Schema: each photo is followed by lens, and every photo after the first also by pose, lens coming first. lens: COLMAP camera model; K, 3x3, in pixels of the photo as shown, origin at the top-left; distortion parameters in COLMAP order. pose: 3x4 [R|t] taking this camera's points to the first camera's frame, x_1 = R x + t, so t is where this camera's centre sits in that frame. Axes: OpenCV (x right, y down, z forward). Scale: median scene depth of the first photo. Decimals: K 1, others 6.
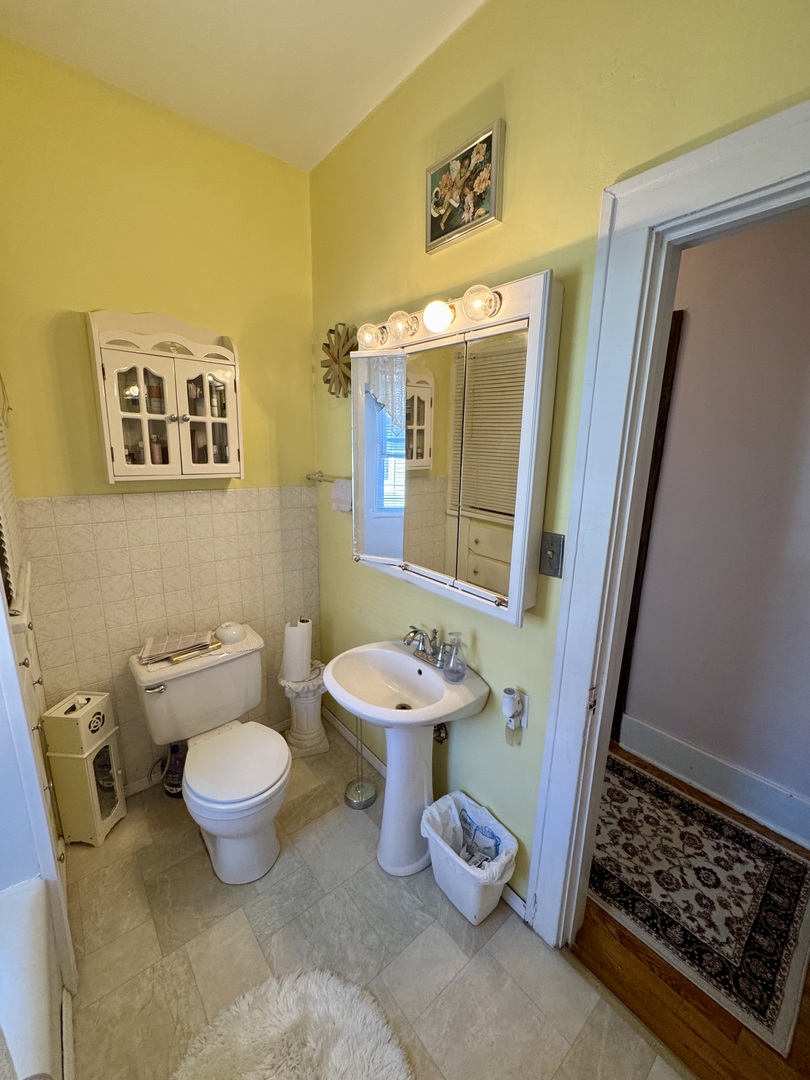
lens RADIAL K [[431.9, 0, 405.0], [0, 431.9, 540.0], [0, 0, 1]] dist [-0.002884, 0.000235]
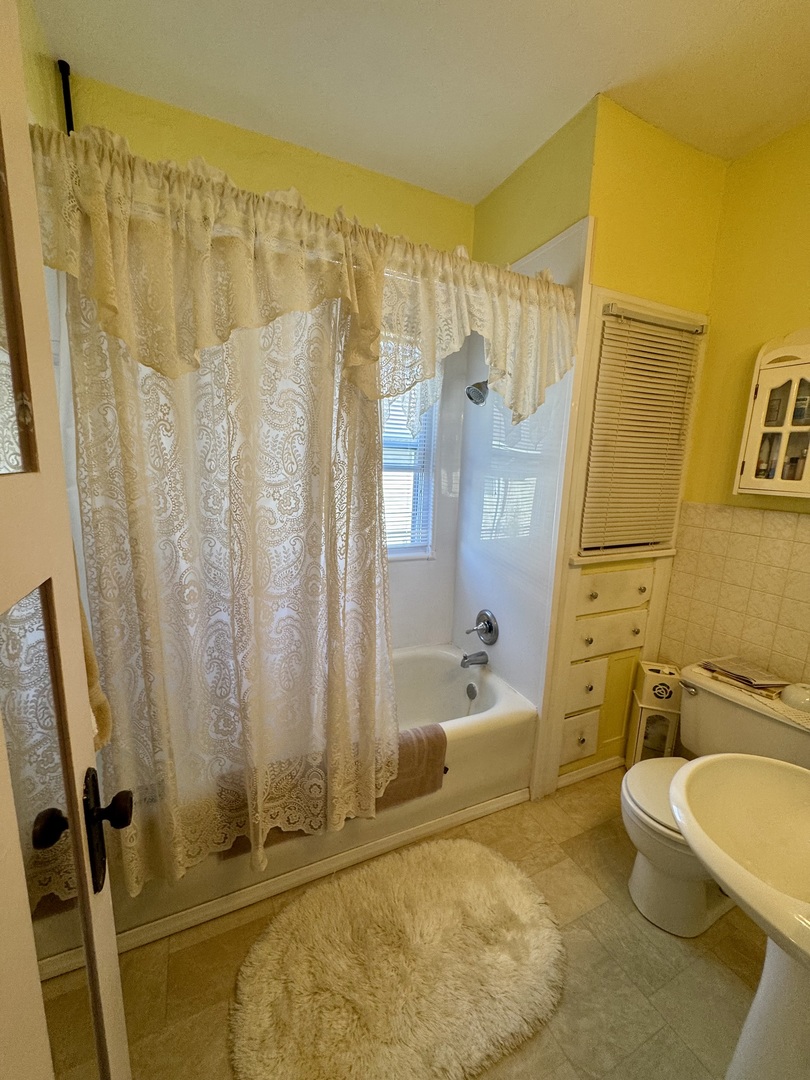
lens RADIAL K [[430.2, 0, 405.5], [0, 430.2, 539.1], [0, 0, 1]] dist [-0.003044, 0.000277]
pose [[-0.245223, 0.136962, -0.959743, 0.547756], [-0.251313, 0.947149, 0.199377, -0.033039], [0.936327, 0.290088, -0.197842, 0.462419]]
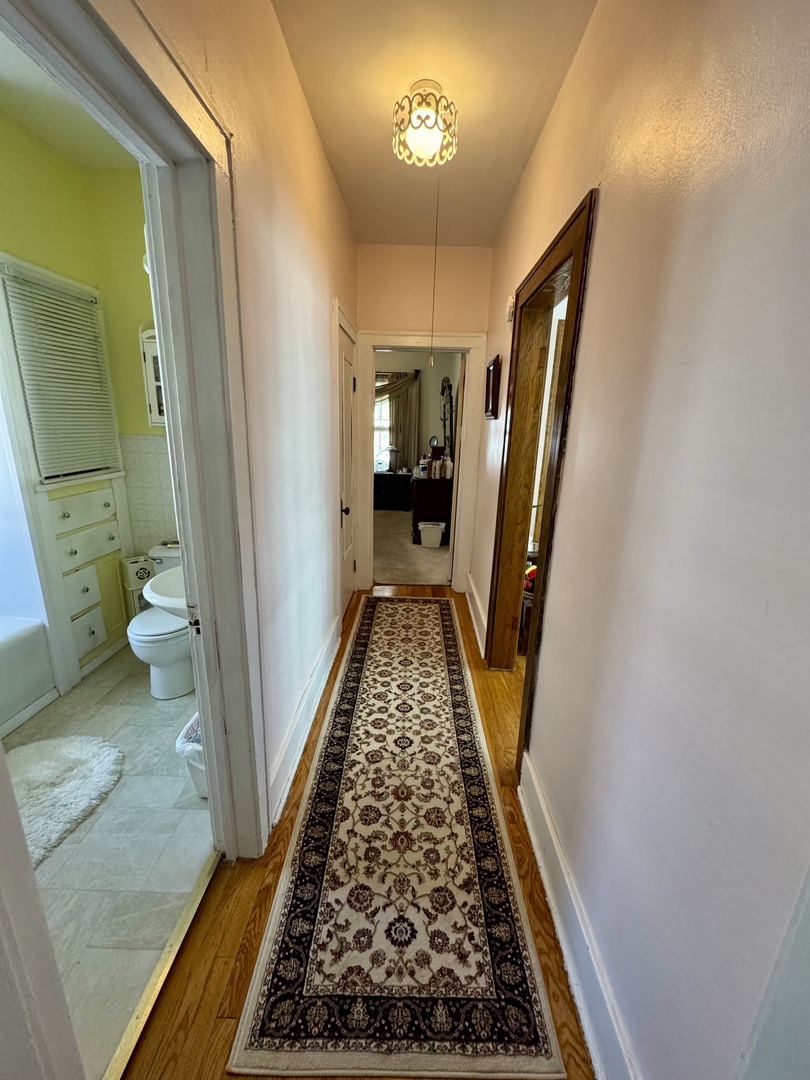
lens RADIAL K [[431.9, 0, 405.0], [0, 431.9, 540.0], [0, 0, 1]] dist [-0.002884, 0.000235]
pose [[0.756818, 0.172228, -0.630527, 1.094144], [-0.155144, 0.984426, 0.082677, 0.002238], [0.634946, 0.035251, 0.771752, 0.365701]]
